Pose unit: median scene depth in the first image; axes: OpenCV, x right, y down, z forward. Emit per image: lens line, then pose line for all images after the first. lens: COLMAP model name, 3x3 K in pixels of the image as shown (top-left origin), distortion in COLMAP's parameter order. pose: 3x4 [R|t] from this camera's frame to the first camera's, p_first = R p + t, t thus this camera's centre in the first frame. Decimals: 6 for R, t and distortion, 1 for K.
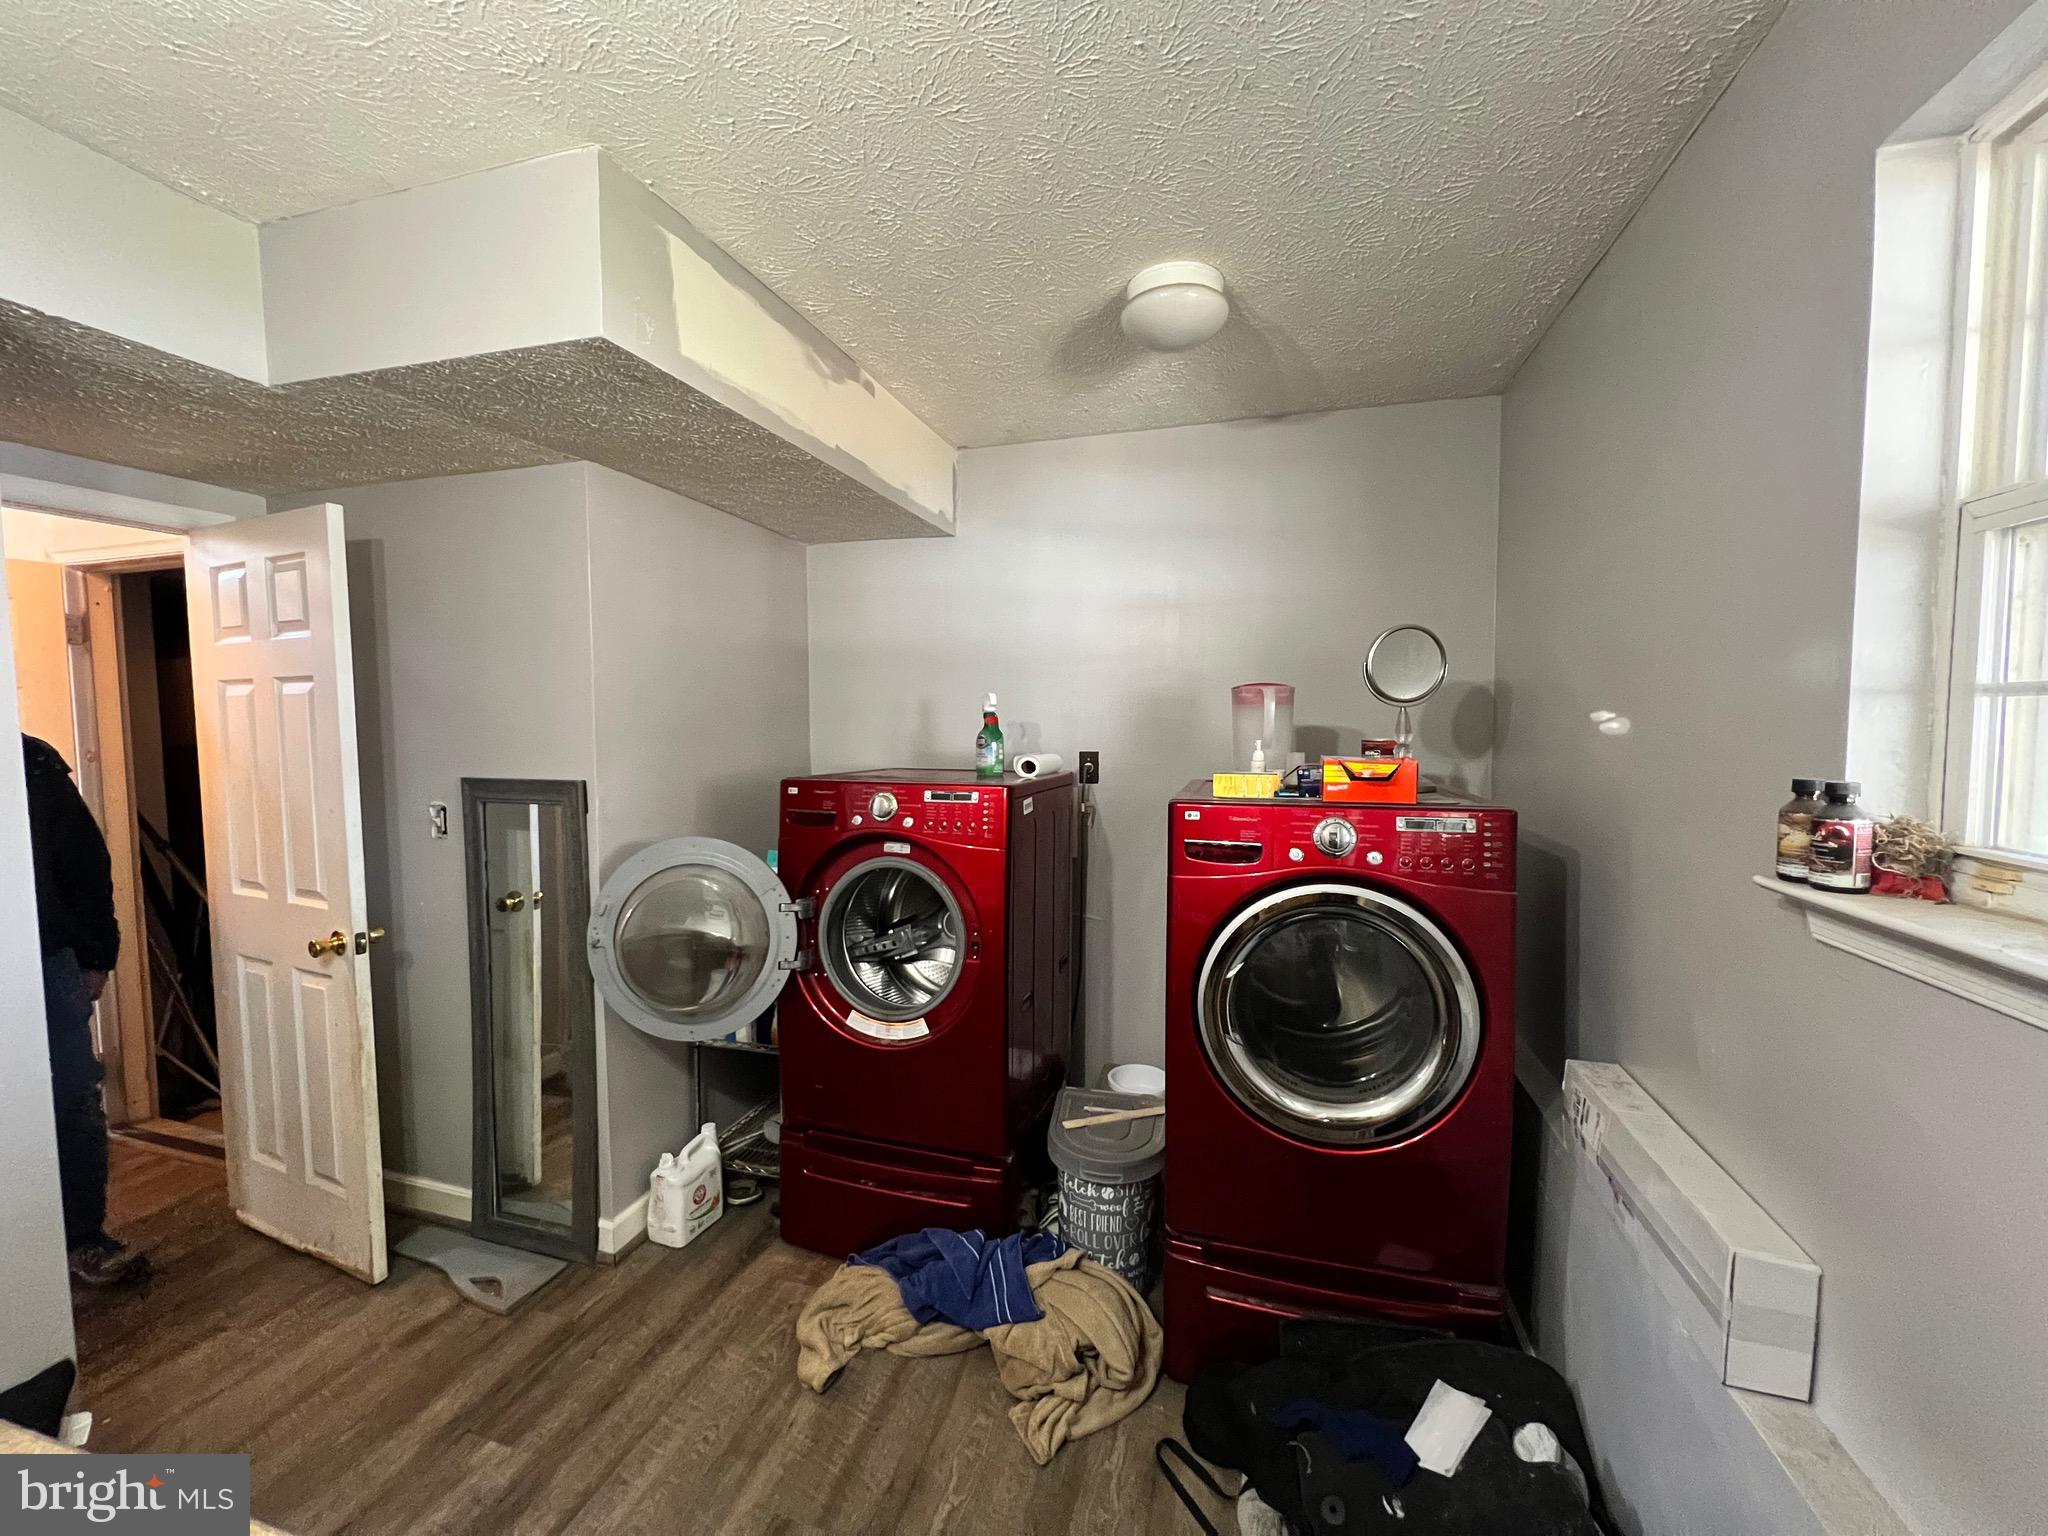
lens RADIAL K [[819.1, 0, 1023.1], [0, 819.1, 765.5], [0, 0, 1]] dist [-0.000762, 0.000216]
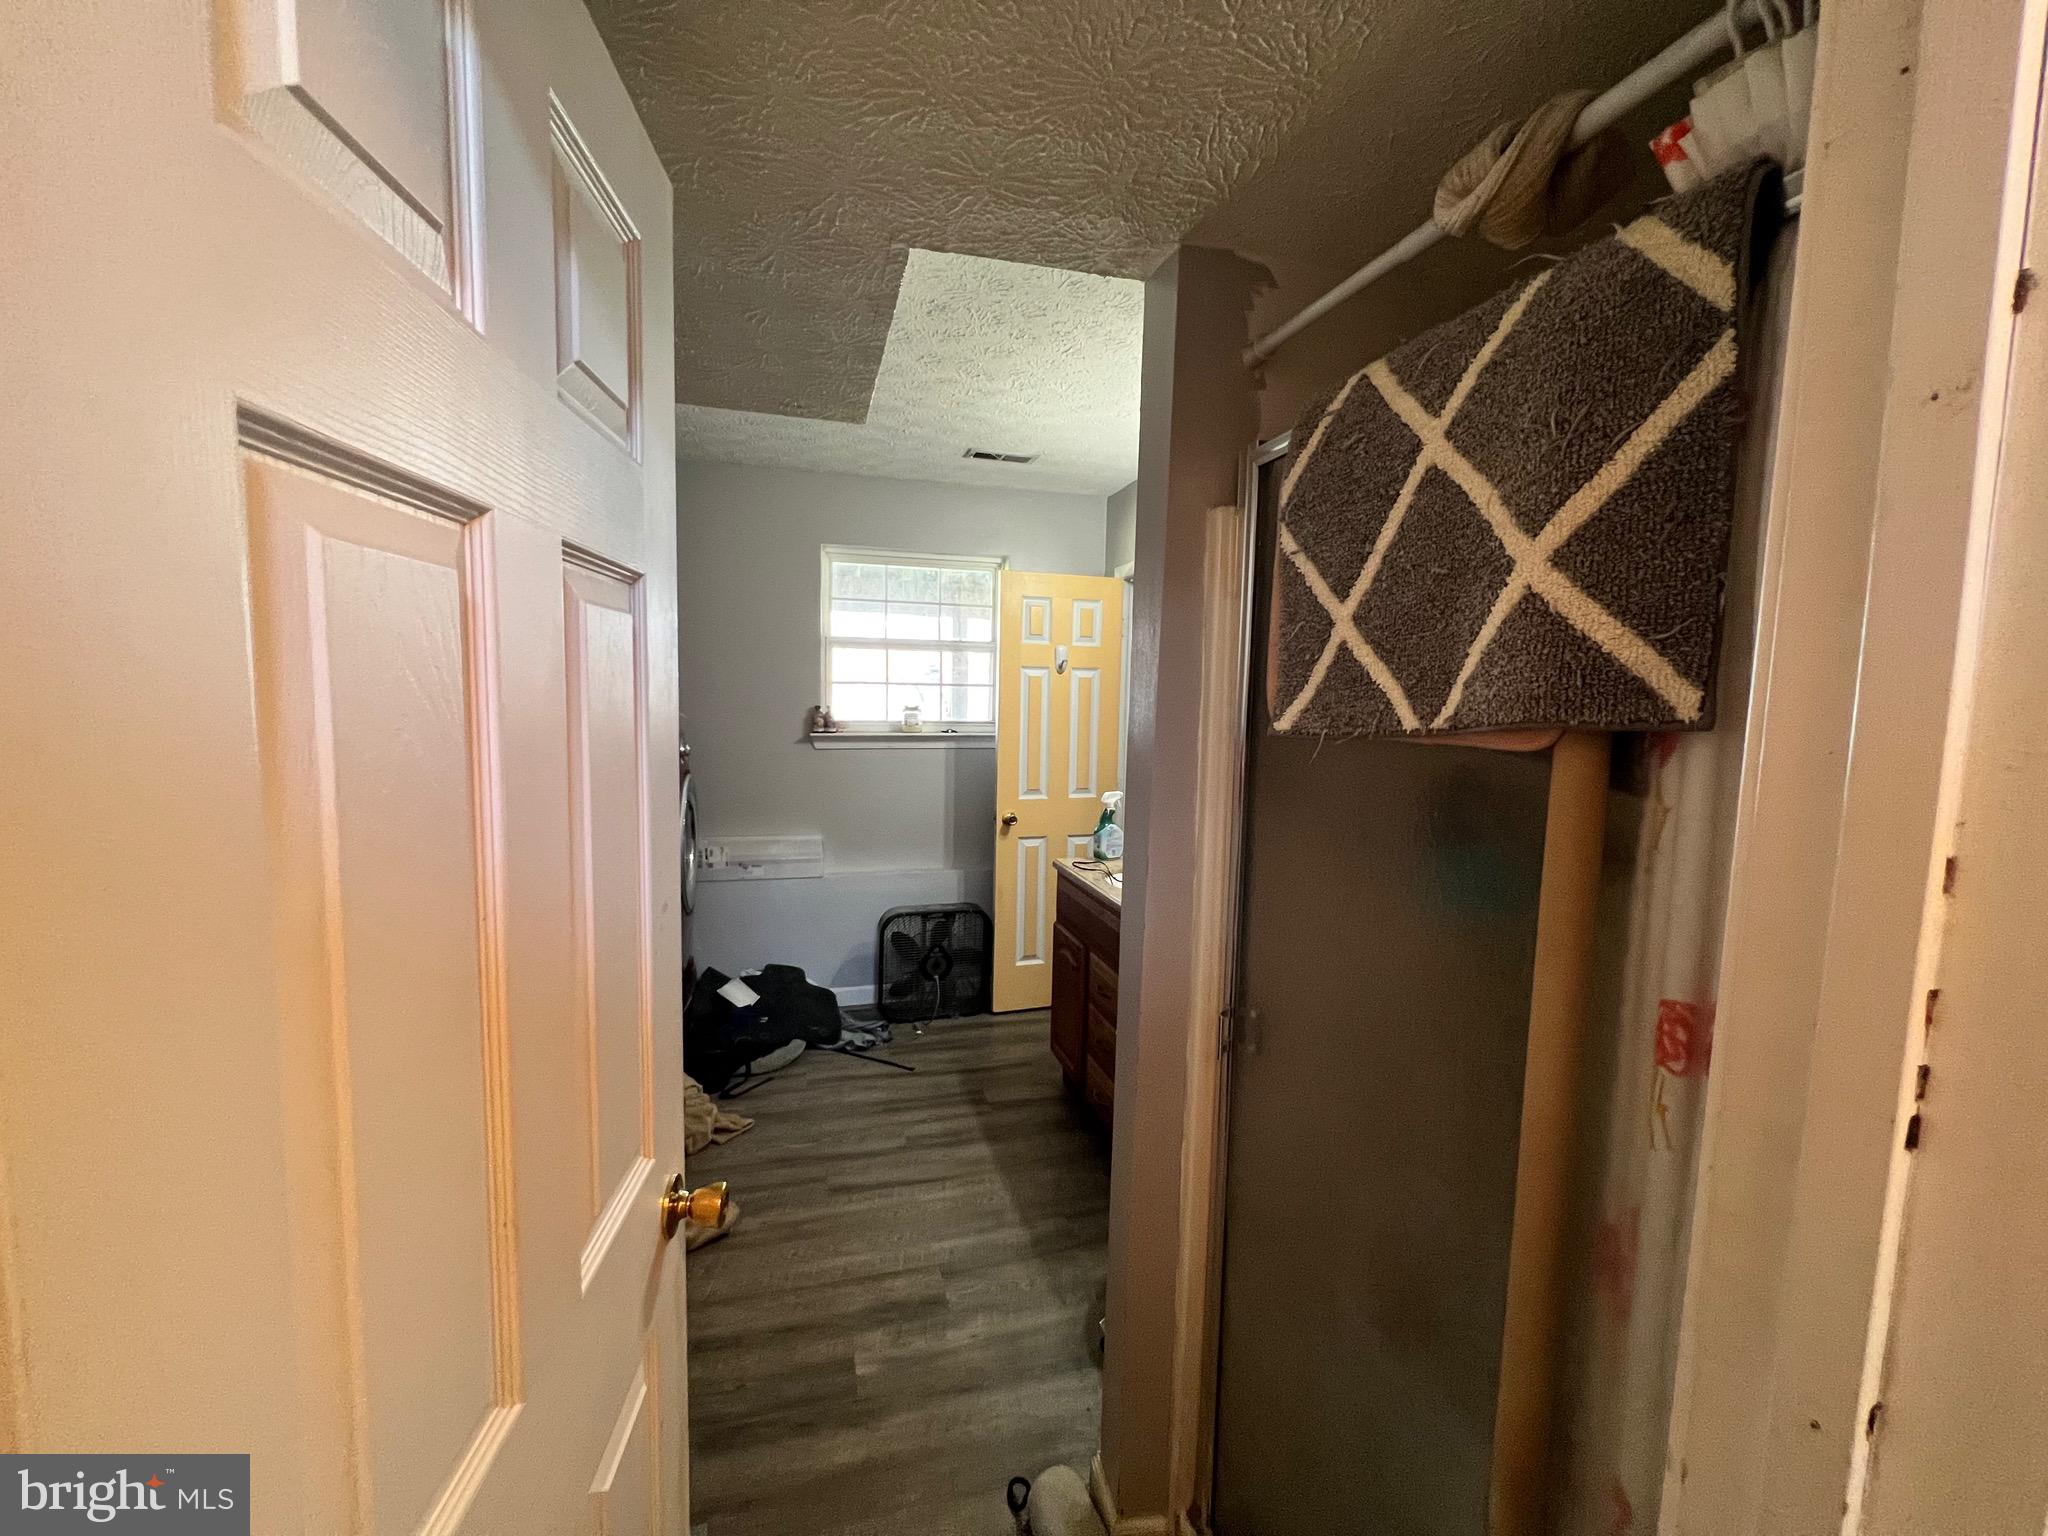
lens RADIAL K [[819.1, 0, 1023.1], [0, 819.1, 765.5], [0, 0, 1]] dist [-0.000762, 0.000216]
pose [[-0.553747, -0.081302, 0.828706, -1.669631], [0.031435, 0.992472, 0.118373, -0.098061], [-0.832091, 0.091599, -0.547022, 1.390264]]
